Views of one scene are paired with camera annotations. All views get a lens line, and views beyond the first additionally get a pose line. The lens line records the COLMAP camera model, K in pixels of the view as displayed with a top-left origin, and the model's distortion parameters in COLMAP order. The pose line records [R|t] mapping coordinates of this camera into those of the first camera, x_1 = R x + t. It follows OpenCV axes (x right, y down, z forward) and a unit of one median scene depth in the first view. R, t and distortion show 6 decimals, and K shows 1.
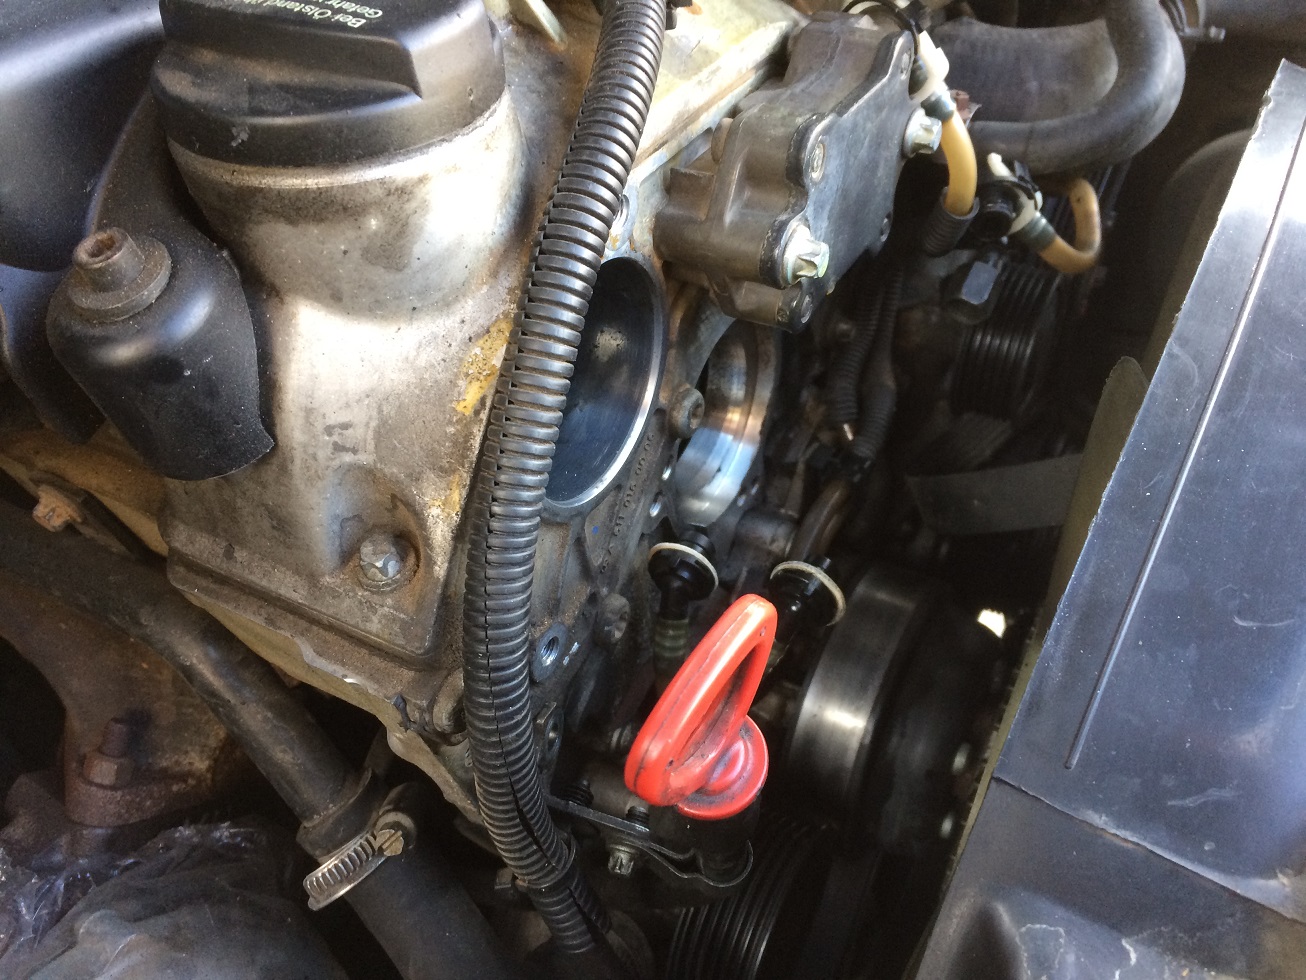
lens RADIAL K [[1097.0, 0, 673.1], [0, 1097.0, 489.9], [0, 0, 1]] dist [0.071085, -0.100799]
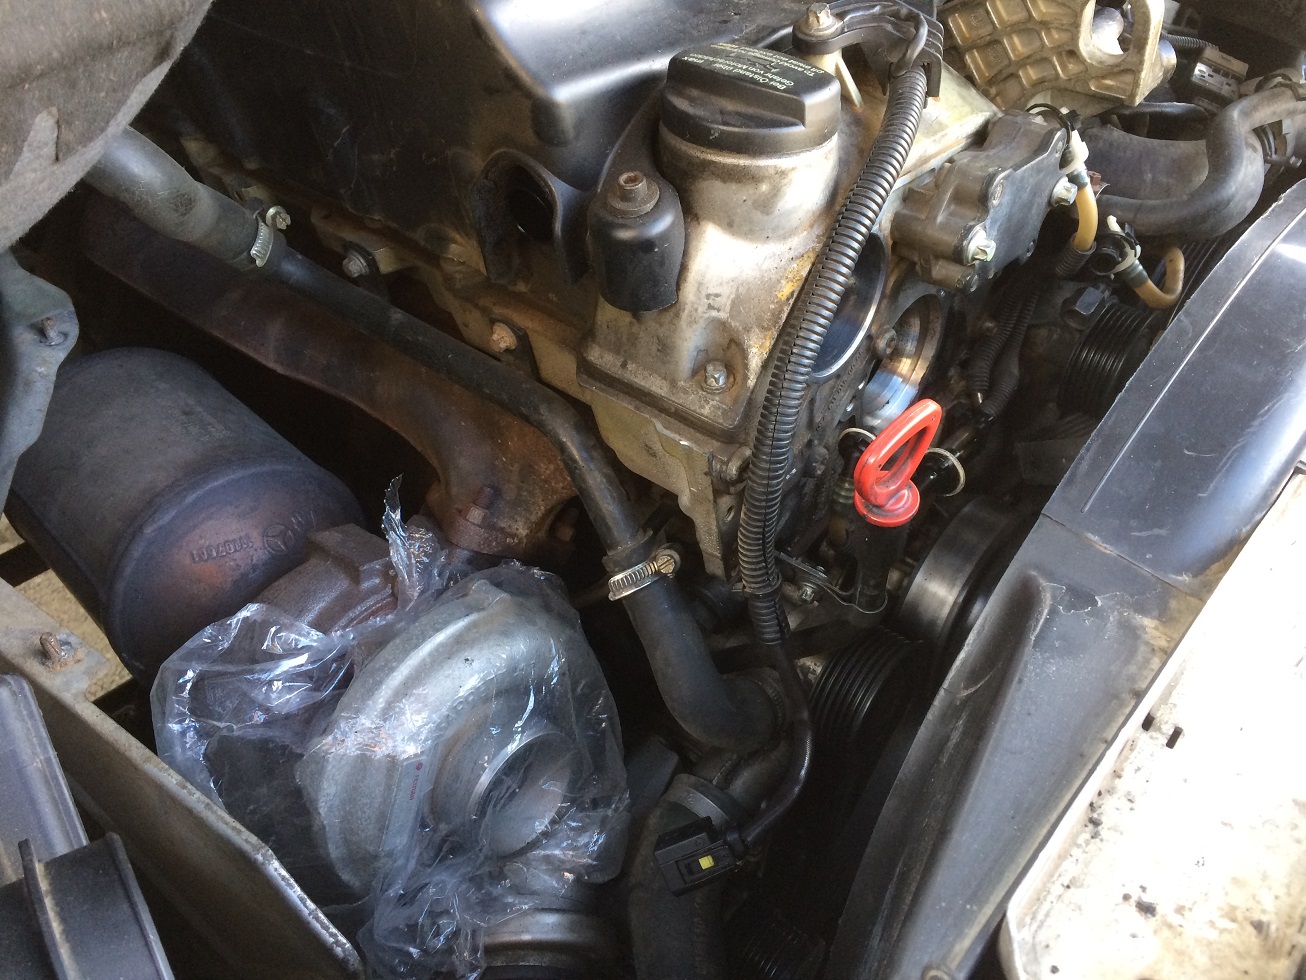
lens RADIAL K [[1097.0, 0, 673.1], [0, 1097.0, 489.9], [0, 0, 1]] dist [0.071085, -0.100799]
pose [[0.981350, 0.168211, -0.093050, -0.124579], [-0.172203, 0.984380, -0.036624, 0.299005], [0.085436, 0.051964, 0.994988, -0.717480]]
